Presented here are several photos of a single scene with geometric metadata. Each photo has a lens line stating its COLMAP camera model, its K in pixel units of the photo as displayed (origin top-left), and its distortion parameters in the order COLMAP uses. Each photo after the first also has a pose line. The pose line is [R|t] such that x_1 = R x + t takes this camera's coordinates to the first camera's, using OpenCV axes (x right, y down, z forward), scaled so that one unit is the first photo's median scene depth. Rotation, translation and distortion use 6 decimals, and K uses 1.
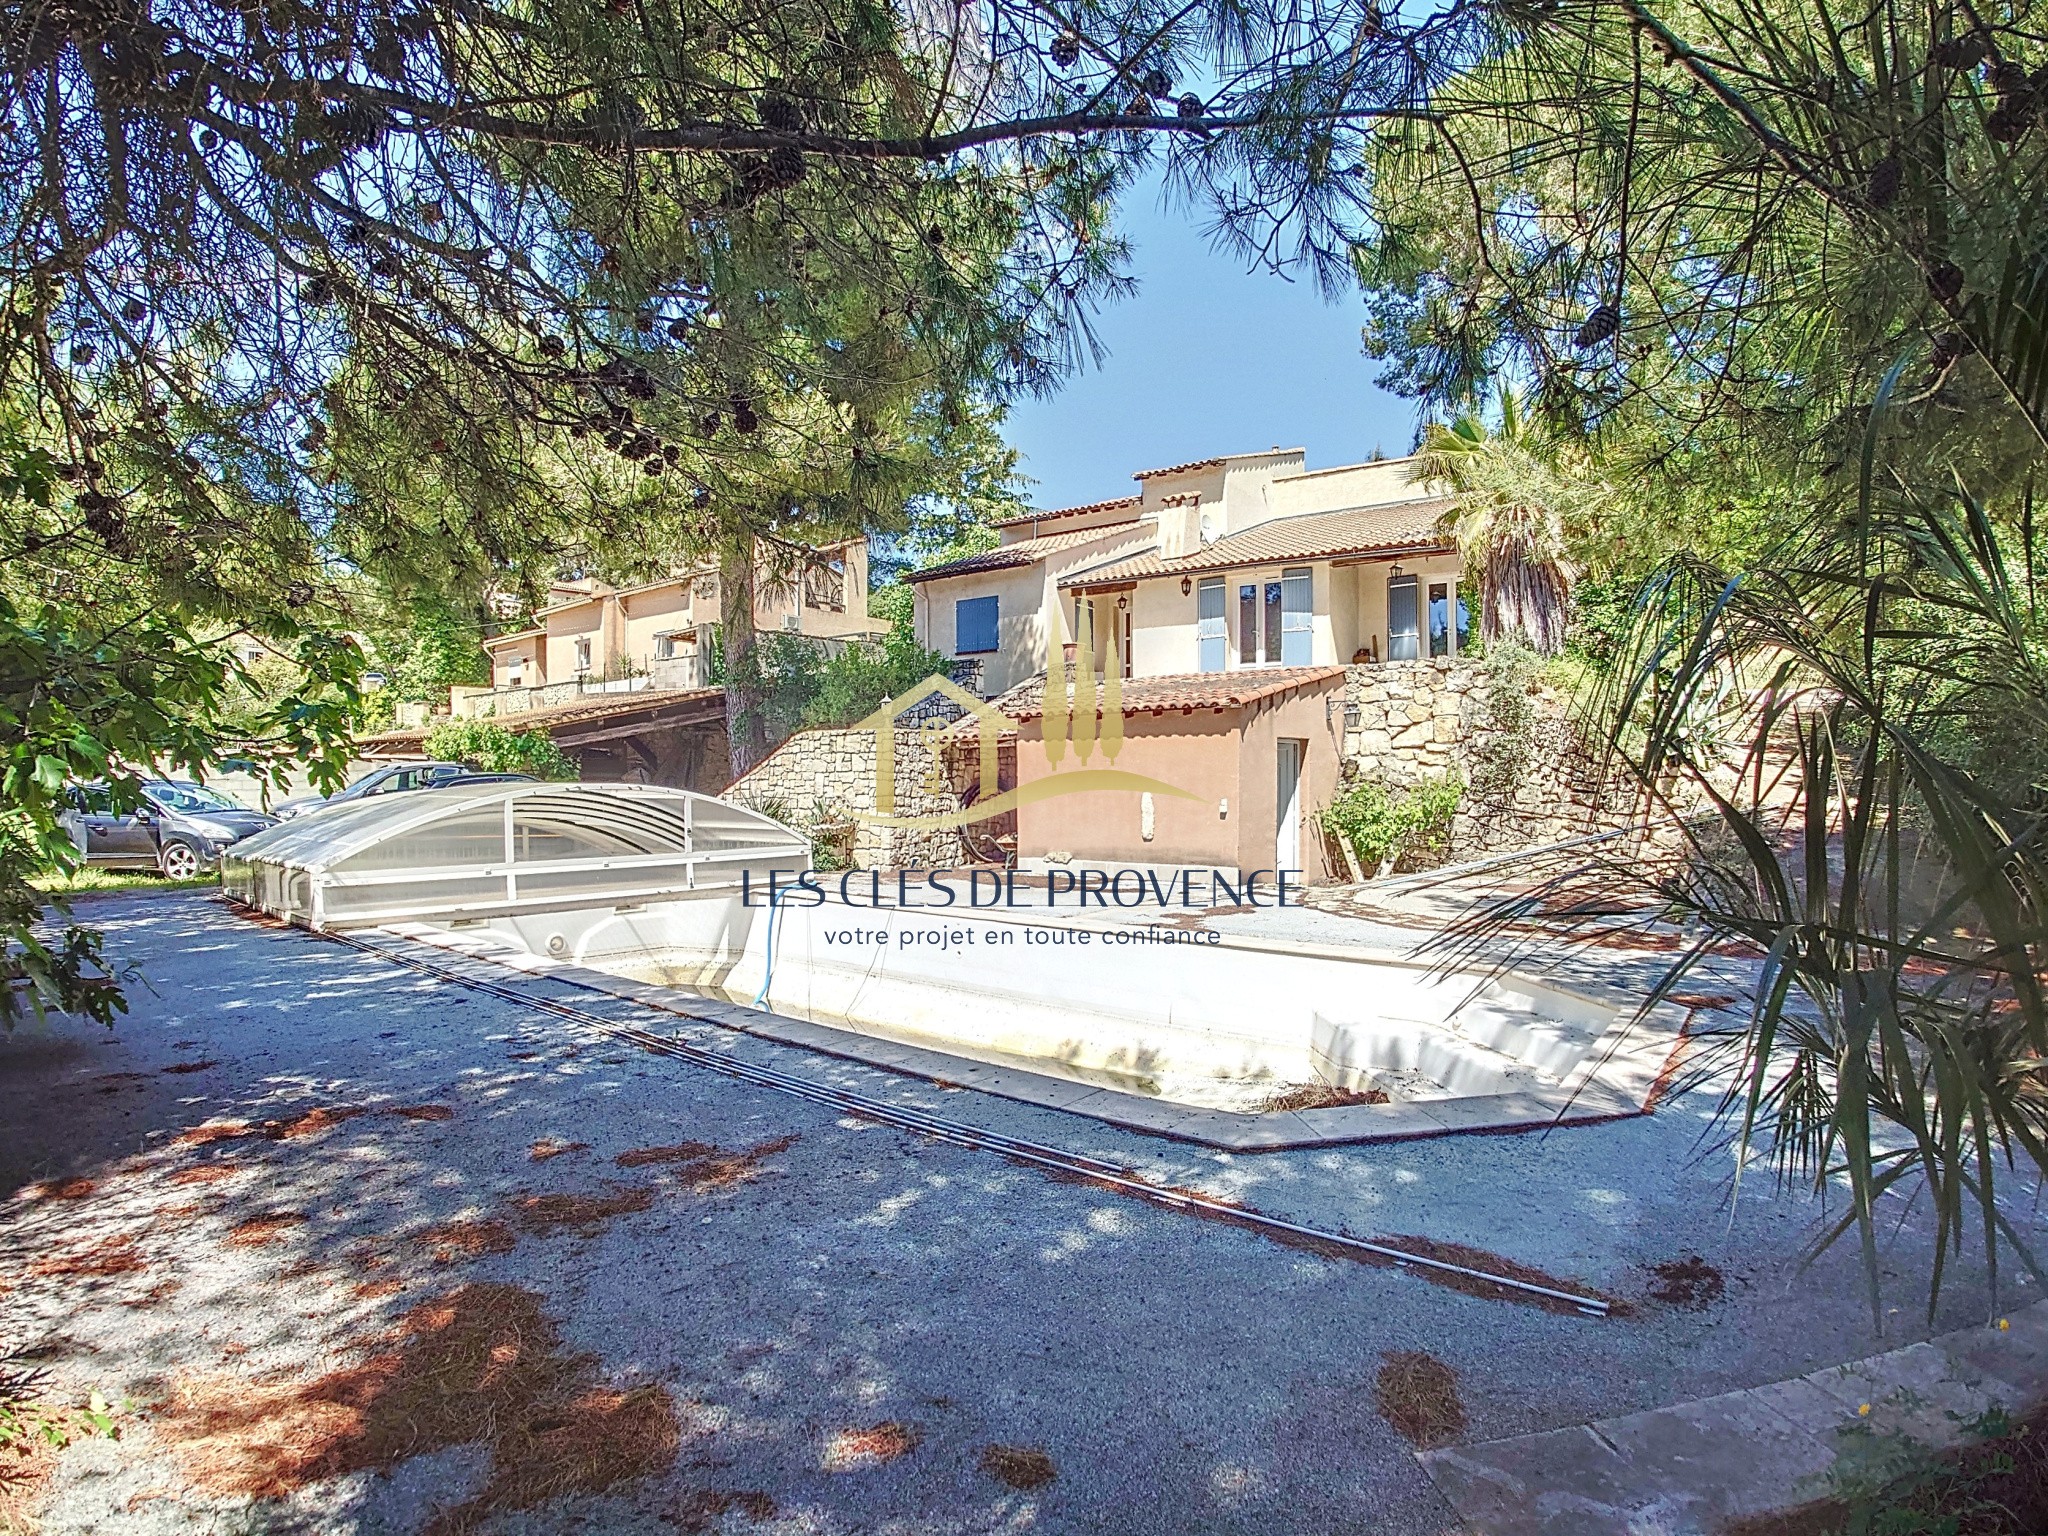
lens RADIAL K [[922.9, 0, 1021.8], [0, 922.9, 731.1], [0, 0, 1]] dist [0.003825, 0.000034]
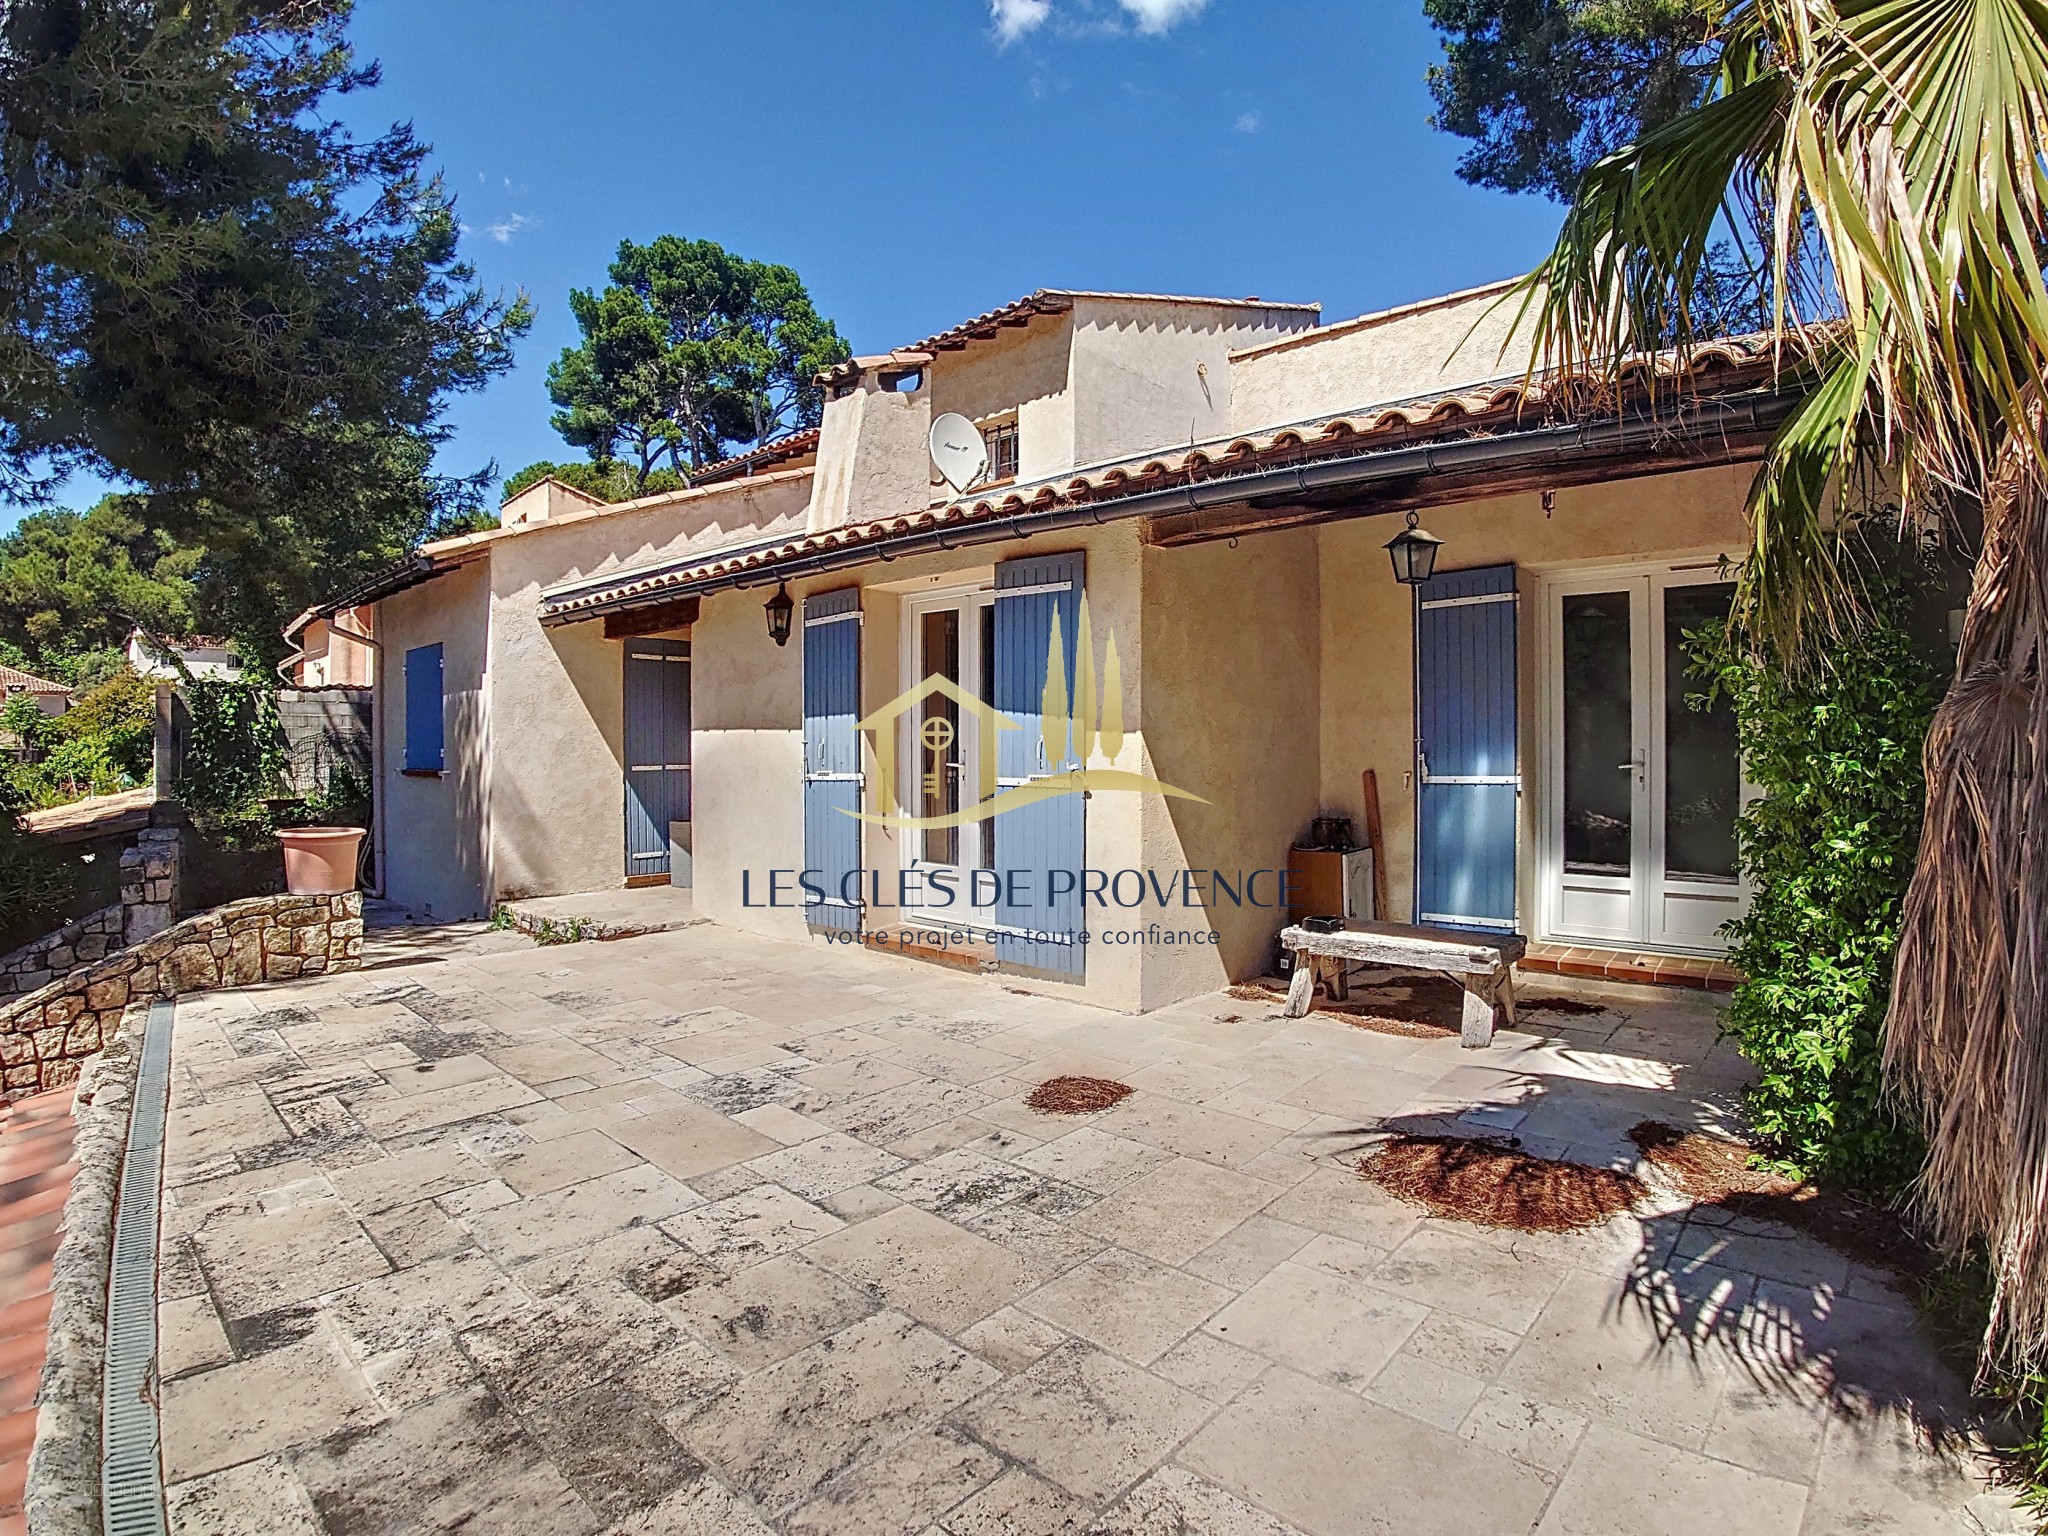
lens RADIAL K [[922.9, 0, 1021.8], [0, 922.9, 731.1], [0, 0, 1]] dist [0.003825, 0.000034]
pose [[0.992606, -0.002486, -0.121355, 0.307627], [0.005223, 0.999739, 0.022243, -0.123217], [0.121268, -0.022712, 0.992360, 0.690635]]
